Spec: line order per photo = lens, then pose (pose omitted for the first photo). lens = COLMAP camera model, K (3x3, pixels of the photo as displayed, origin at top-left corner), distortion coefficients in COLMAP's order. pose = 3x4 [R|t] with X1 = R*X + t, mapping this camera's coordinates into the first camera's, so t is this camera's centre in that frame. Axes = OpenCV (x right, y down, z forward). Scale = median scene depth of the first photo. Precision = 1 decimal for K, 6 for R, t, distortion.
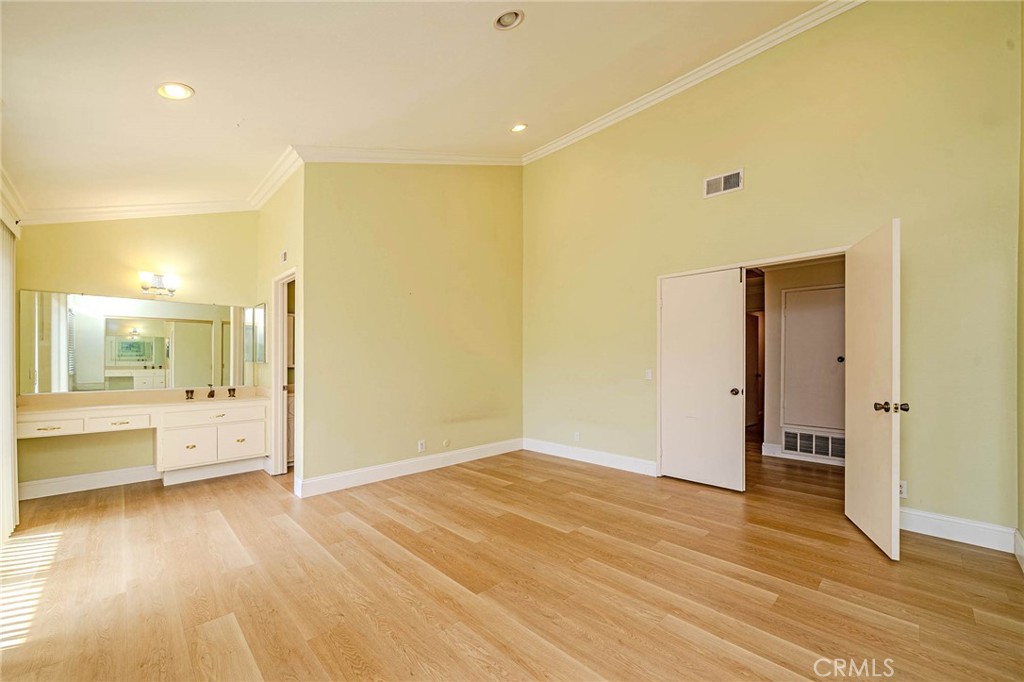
lens RADIAL K [[388.5, 0, 517.4], [0, 388.5, 357.3], [0, 0, 1]] dist [-0.000936, -0.000983]
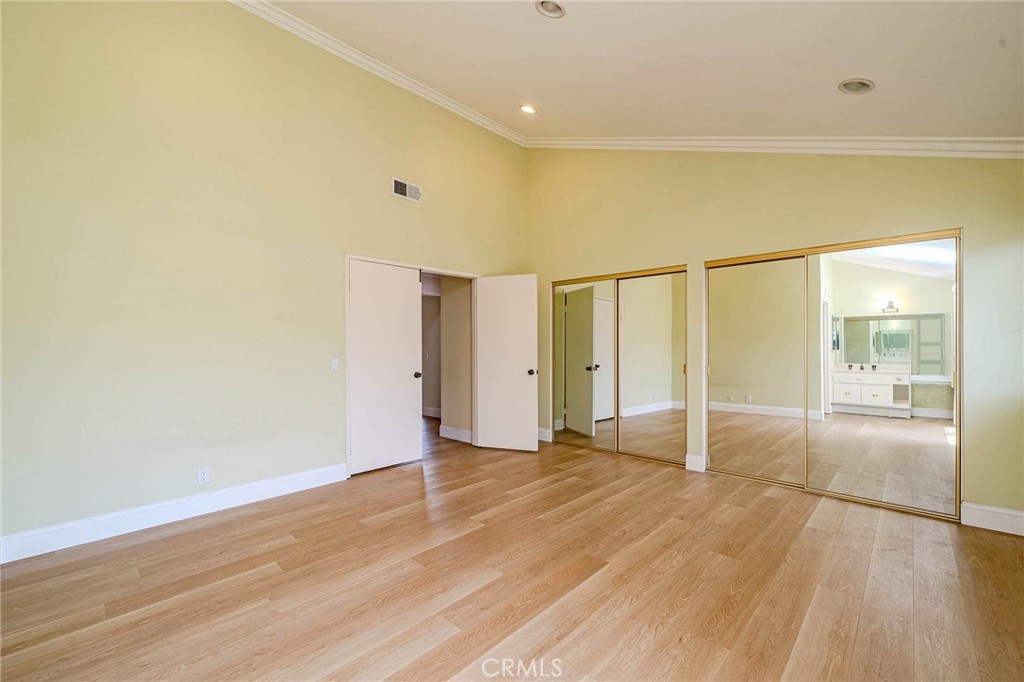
lens RADIAL K [[408.9, 0, 514.4], [0, 408.9, 346.7], [0, 0, 1]] dist [-0.001288, -0.000622]
pose [[-0.004860, 0.002810, 0.999984, -0.839809], [-0.003134, 0.999991, -0.002825, -0.007188], [-0.999983, -0.003148, -0.004851, 0.834797]]
